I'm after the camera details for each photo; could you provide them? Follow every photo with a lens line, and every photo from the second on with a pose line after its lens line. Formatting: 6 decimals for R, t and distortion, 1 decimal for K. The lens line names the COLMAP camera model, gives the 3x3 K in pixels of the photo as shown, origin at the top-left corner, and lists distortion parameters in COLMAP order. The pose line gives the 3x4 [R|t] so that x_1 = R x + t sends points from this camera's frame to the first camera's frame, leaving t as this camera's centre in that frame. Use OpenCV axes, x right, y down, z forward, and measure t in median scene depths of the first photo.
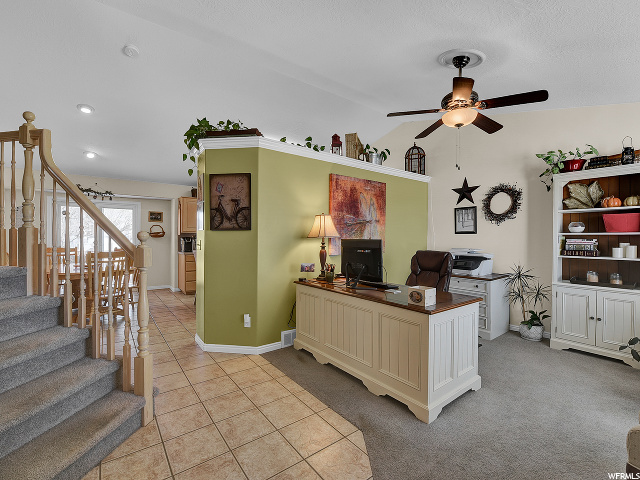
lens RADIAL K [[285.9, 0, 317.1], [0, 285.9, 246.8], [0, 0, 1]] dist [-0.024361, -0.000674]
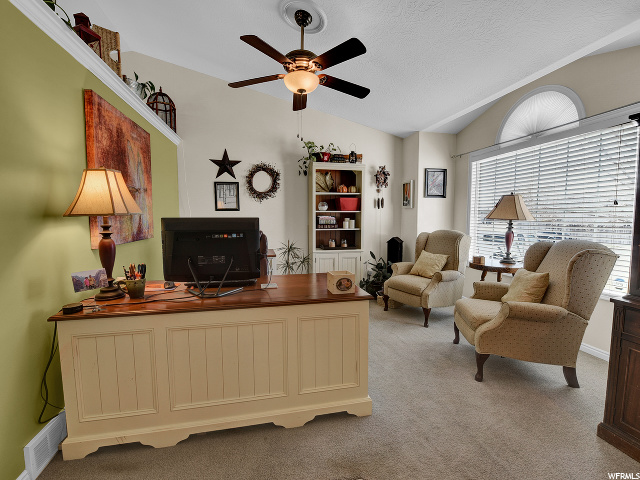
lens RADIAL K [[285.9, 0, 321.1], [0, 285.9, 243.1], [0, 0, 1]] dist [-0.024361, -0.000674]
pose [[0.408558, -0.091007, 0.908184, -0.281236], [0.031866, 0.995832, 0.085455, -0.014076], [-0.912176, -0.005973, 0.409755, 0.451945]]
